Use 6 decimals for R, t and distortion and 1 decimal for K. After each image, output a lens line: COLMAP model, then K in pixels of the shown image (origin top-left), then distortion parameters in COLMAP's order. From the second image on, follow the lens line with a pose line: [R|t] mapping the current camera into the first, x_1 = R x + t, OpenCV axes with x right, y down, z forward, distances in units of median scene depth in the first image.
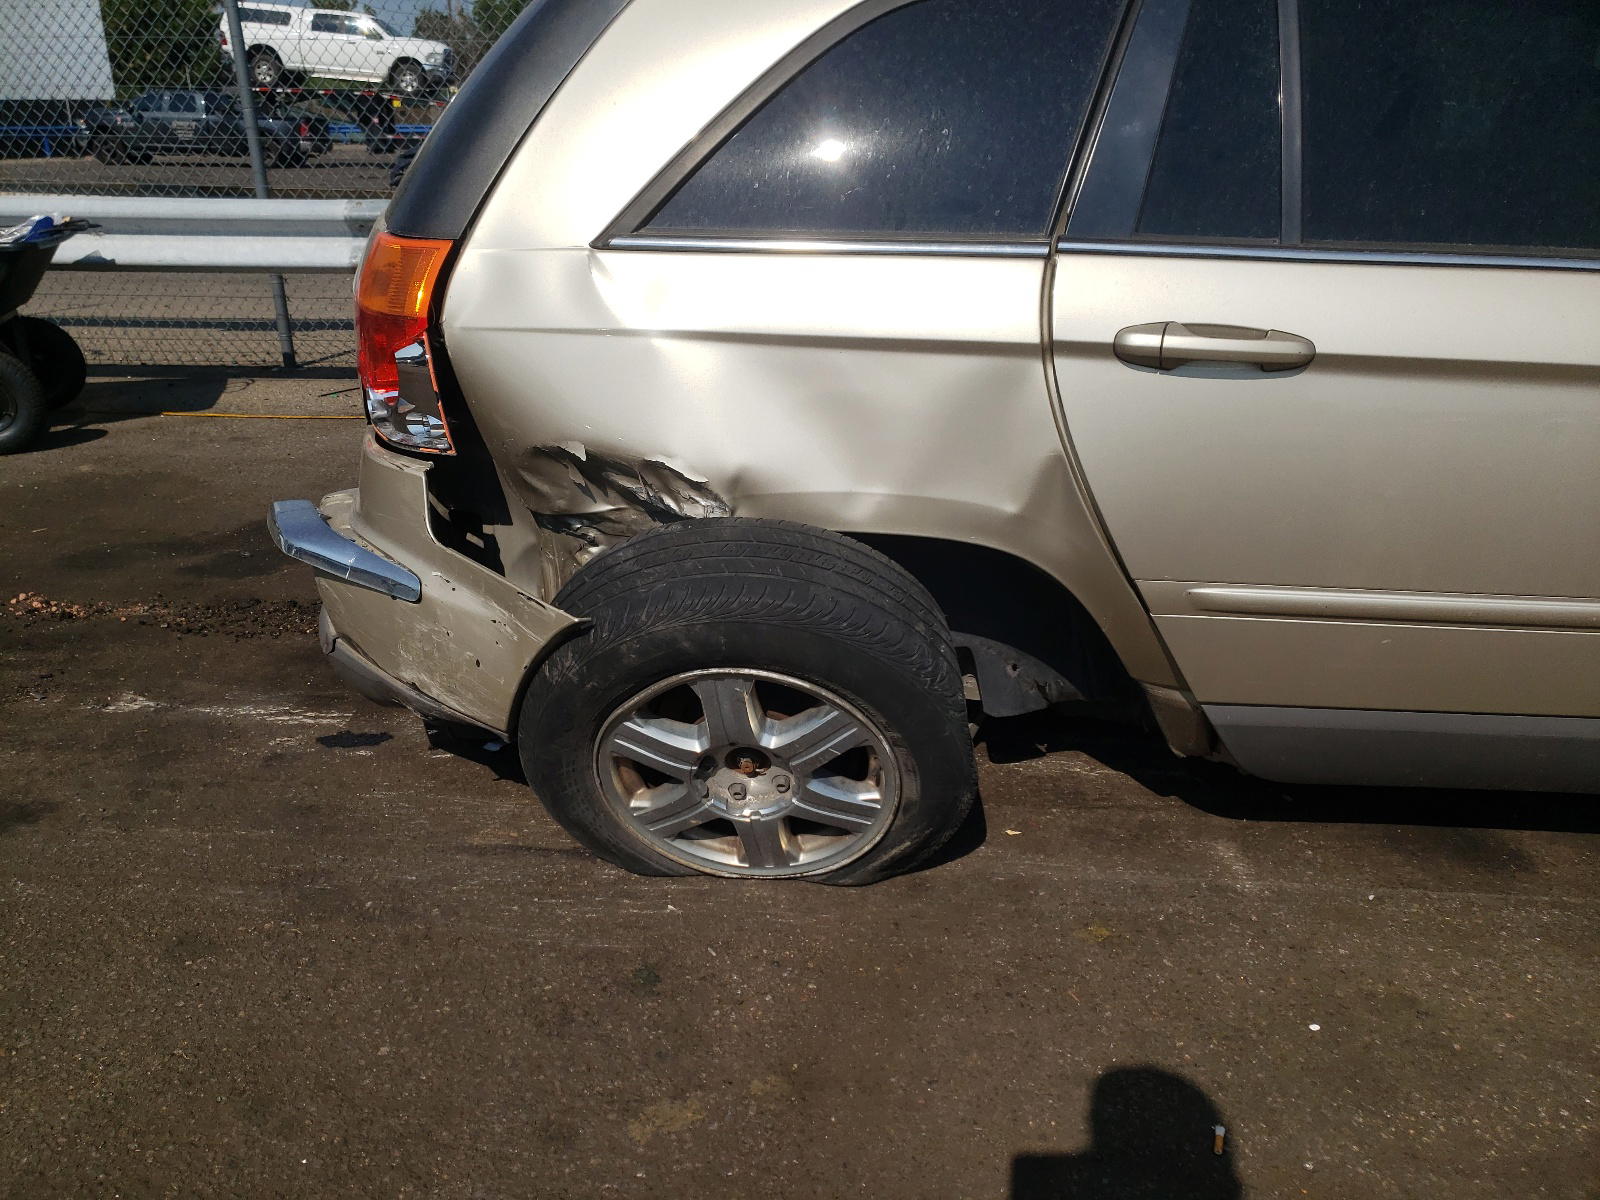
lens RADIAL K [[1200.5, 0, 796.8], [0, 1200.5, 608.2], [0, 0, 1]] dist [0.033172, -0.001403]
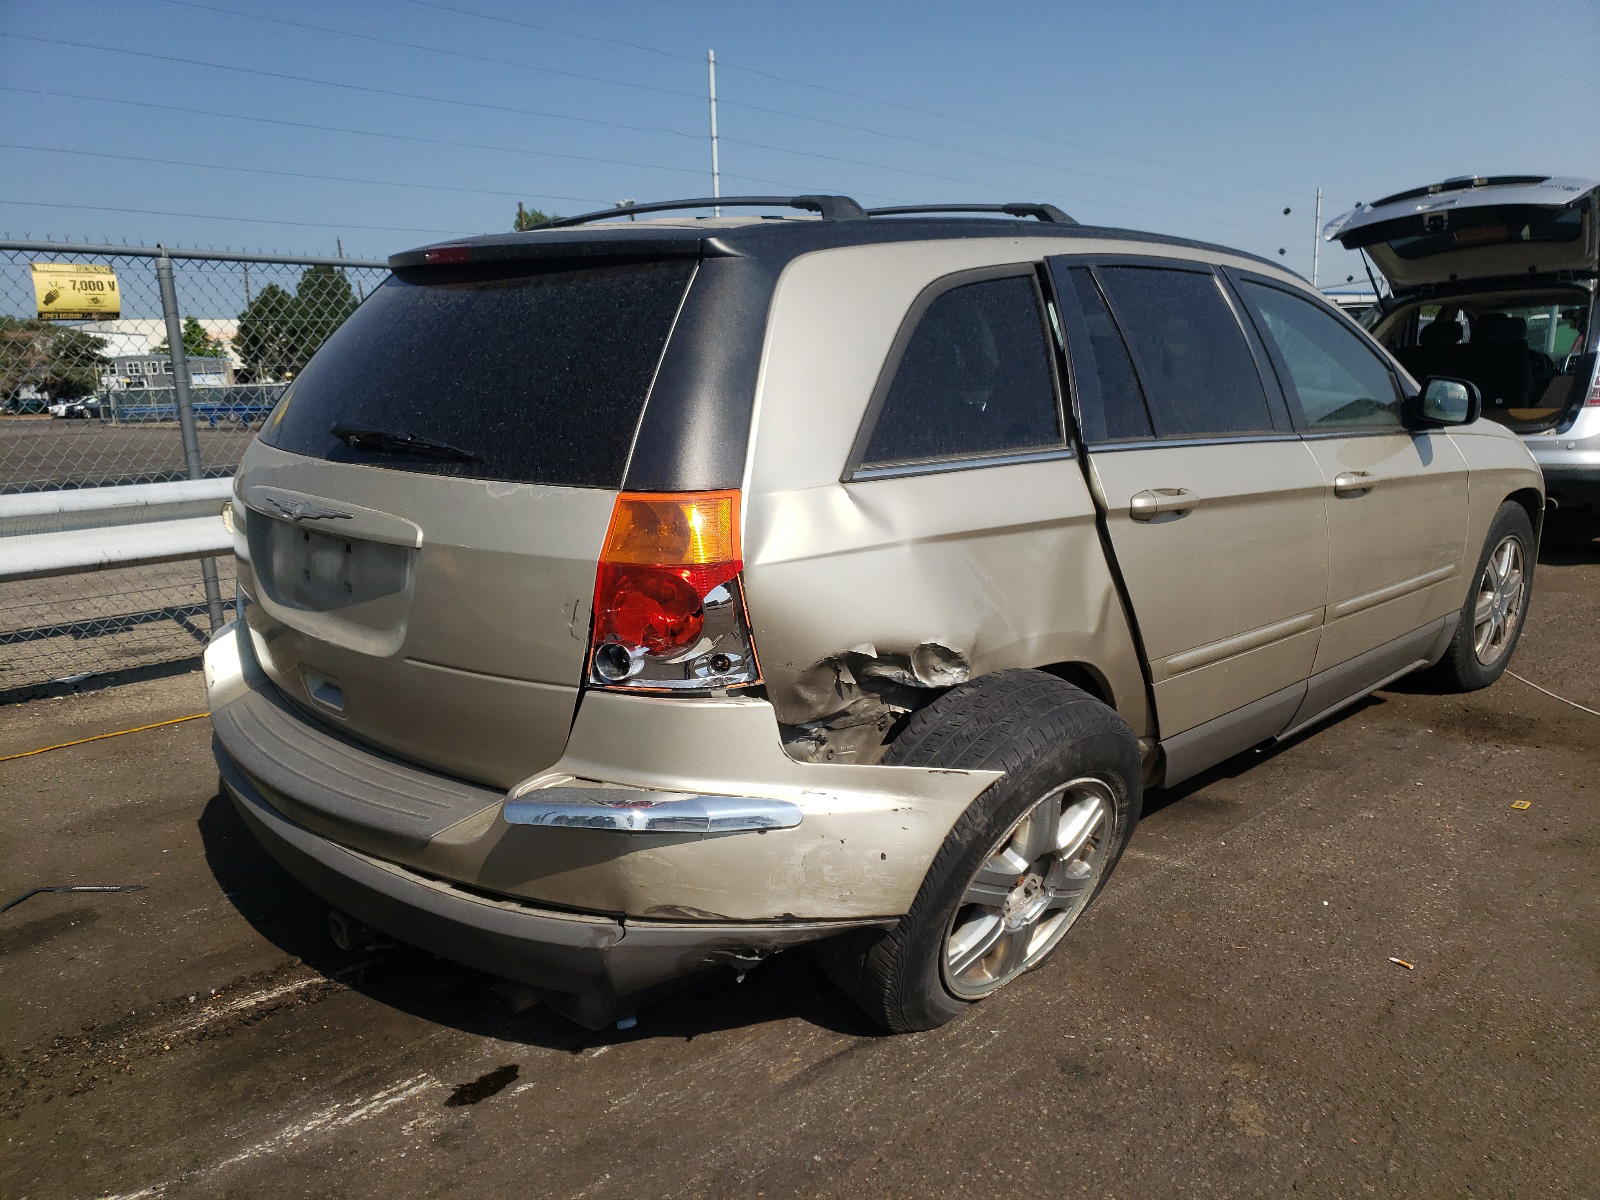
lens RADIAL K [[1200.5, 0, 791.4], [0, 1200.5, 598.5], [0, 0, 1]] dist [0.033172, -0.001403]
pose [[0.670597, -0.157156, 0.724984, -1.067203], [0.297919, 0.952081, -0.069185, -0.124251], [-0.679370, 0.262381, 0.685283, 0.265244]]
